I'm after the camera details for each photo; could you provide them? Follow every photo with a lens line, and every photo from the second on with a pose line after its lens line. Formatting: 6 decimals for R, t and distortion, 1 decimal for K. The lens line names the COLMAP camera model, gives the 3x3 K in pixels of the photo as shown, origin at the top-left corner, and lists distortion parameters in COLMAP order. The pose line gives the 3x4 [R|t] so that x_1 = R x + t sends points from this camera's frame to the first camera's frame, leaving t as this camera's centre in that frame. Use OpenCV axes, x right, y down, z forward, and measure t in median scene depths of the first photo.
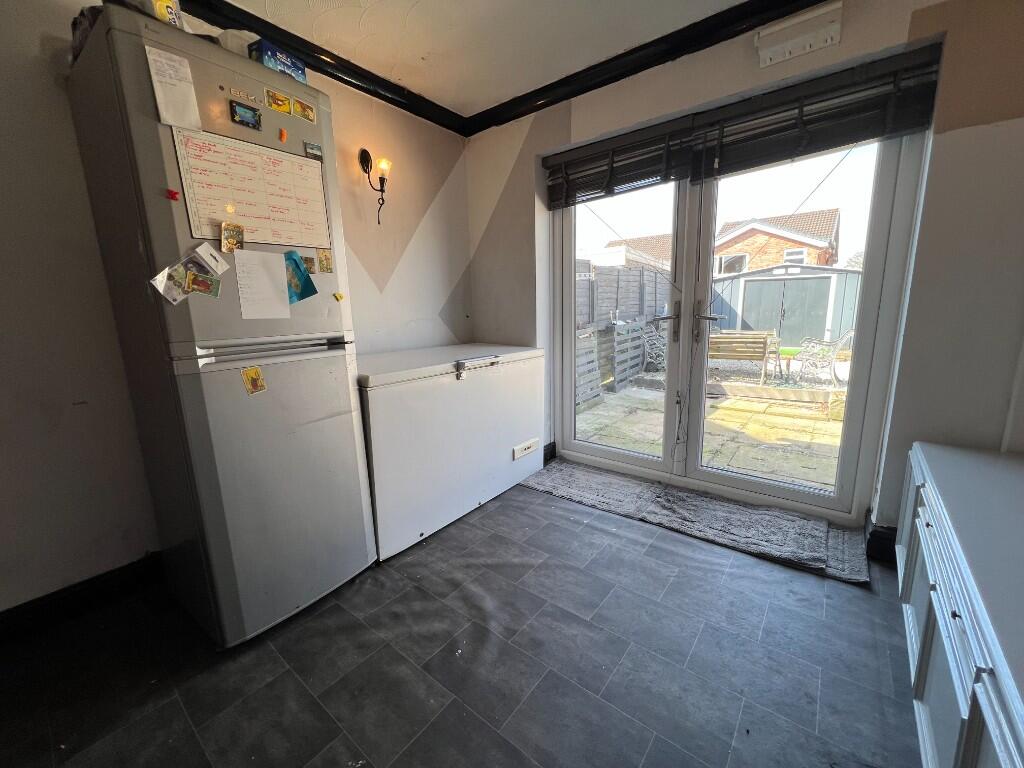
lens RADIAL K [[409.4, 0, 510.3], [0, 409.4, 383.4], [0, 0, 1]] dist [-0.002894, -0.000310]
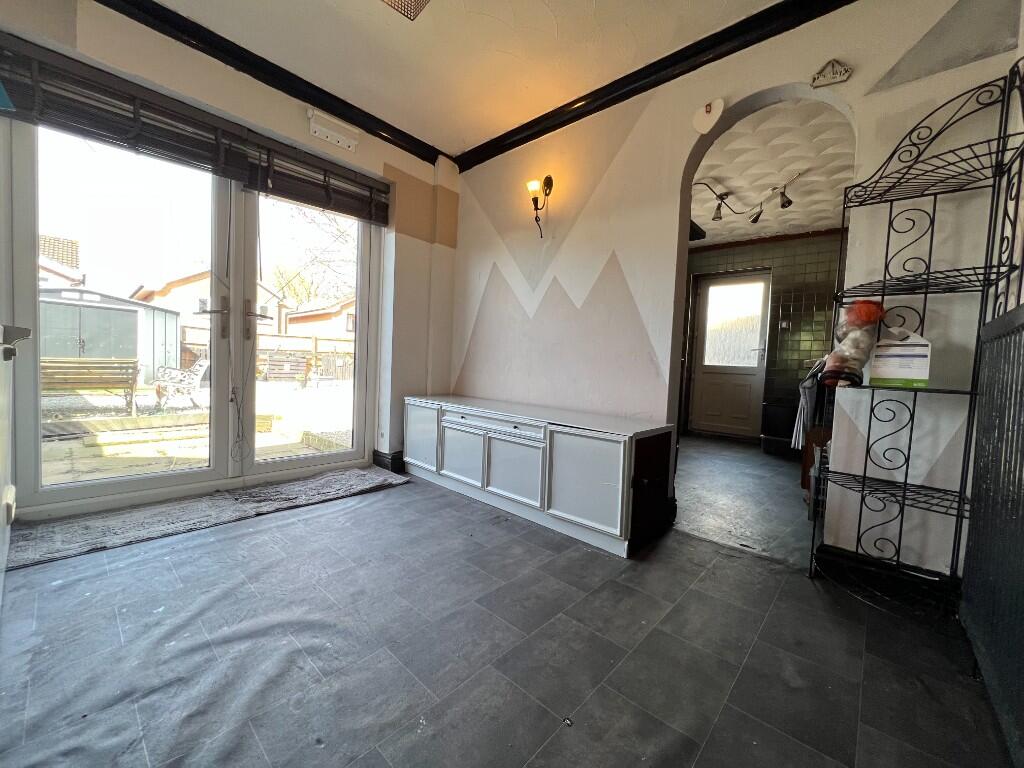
lens RADIAL K [[409.4, 0, 513.8], [0, 409.4, 385.1], [0, 0, 1]] dist [-0.002894, -0.000310]
pose [[0.058247, -0.020177, 0.998098, -0.544323], [0.133951, 0.990913, 0.012215, 0.092449], [-0.989275, 0.132985, 0.060420, 0.283209]]
